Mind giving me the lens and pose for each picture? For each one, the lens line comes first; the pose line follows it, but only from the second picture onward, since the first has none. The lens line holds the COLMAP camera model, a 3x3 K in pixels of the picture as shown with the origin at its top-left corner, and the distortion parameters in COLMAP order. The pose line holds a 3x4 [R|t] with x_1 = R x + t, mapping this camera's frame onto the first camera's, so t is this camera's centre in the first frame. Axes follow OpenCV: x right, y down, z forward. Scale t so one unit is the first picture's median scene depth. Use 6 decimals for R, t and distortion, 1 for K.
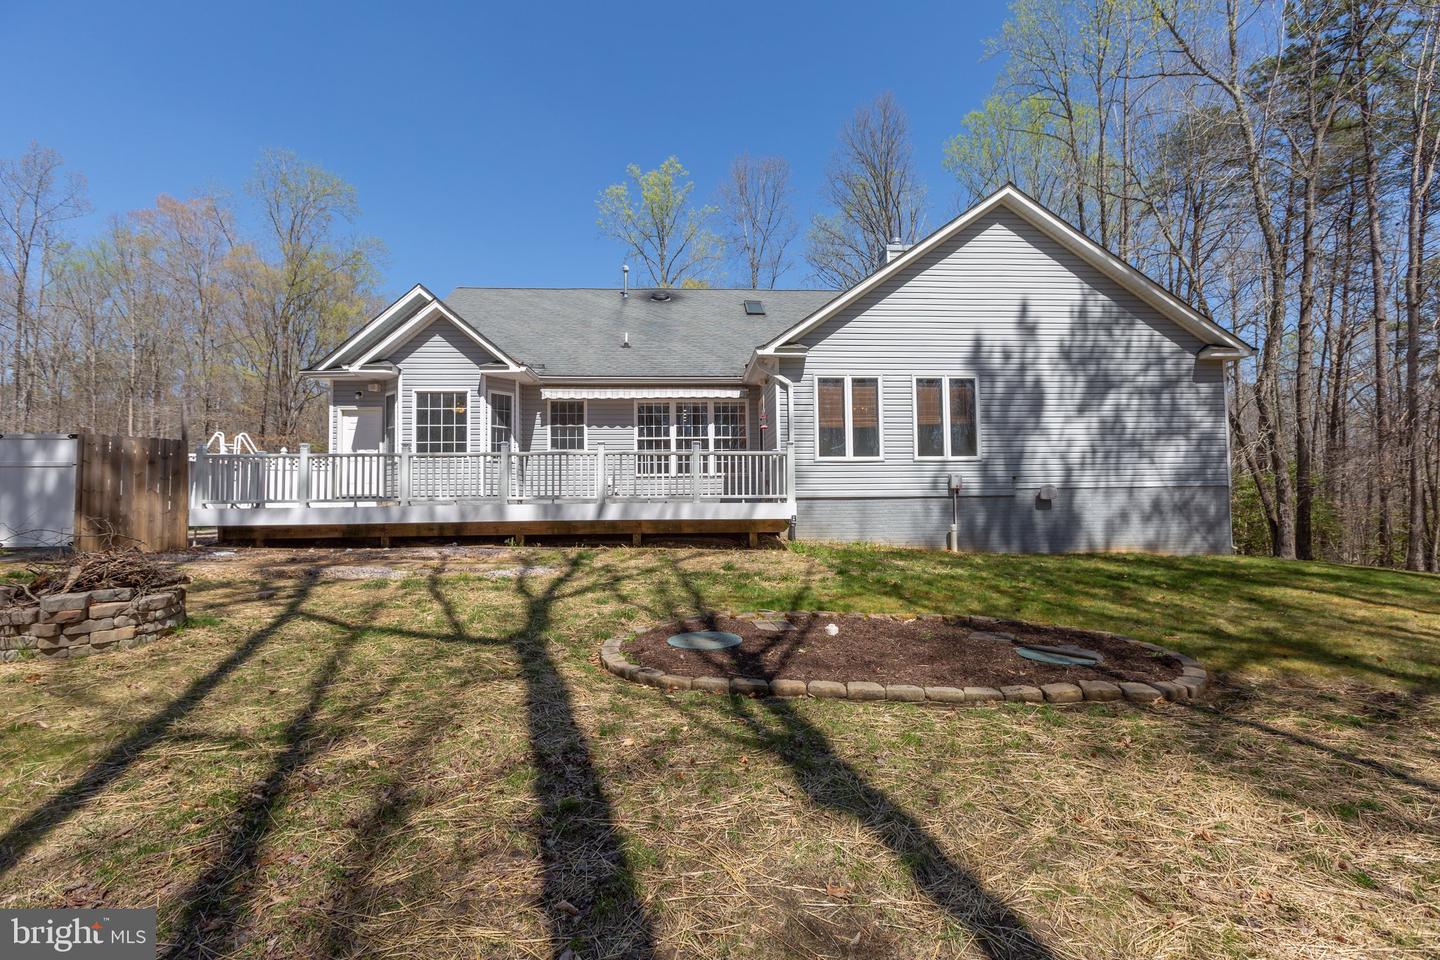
lens RADIAL K [[649.5, 0, 720.0], [0, 649.5, 480.0], [0, 0, 1]] dist [0.001248, 0.000153]
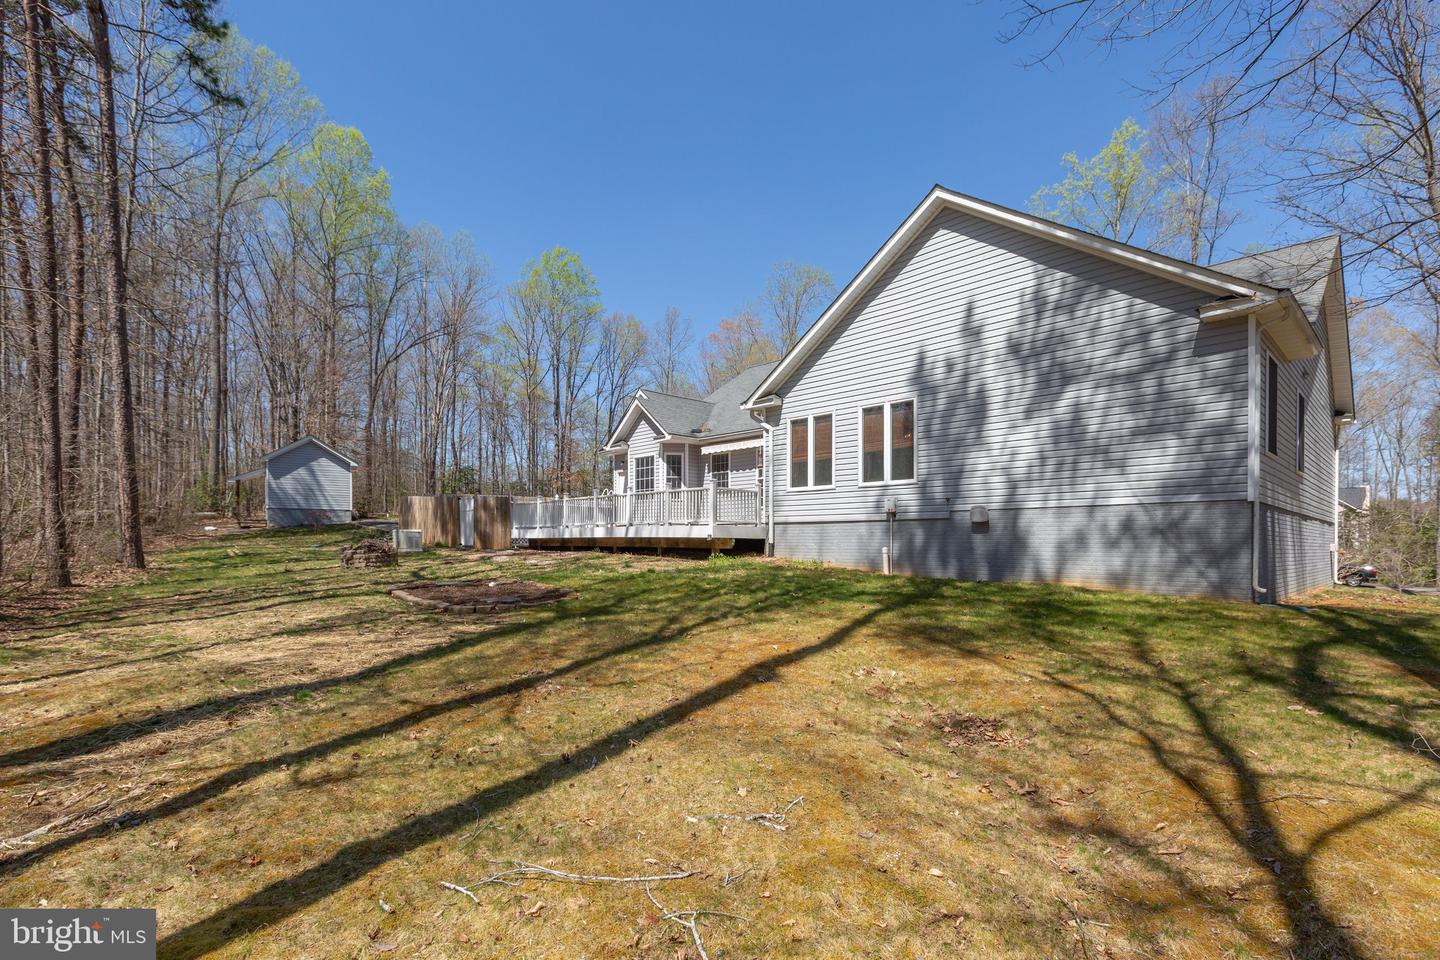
lens RADIAL K [[632.9, 0, 720.1], [0, 632.9, 538.7], [0, 0, 1]] dist [0.000049, 0.000010]
pose [[0.661450, 0.009484, -0.749930, 0.915166], [0.022734, 0.999207, 0.032689, 0.016001], [0.749645, -0.038671, 0.660709, 0.137871]]
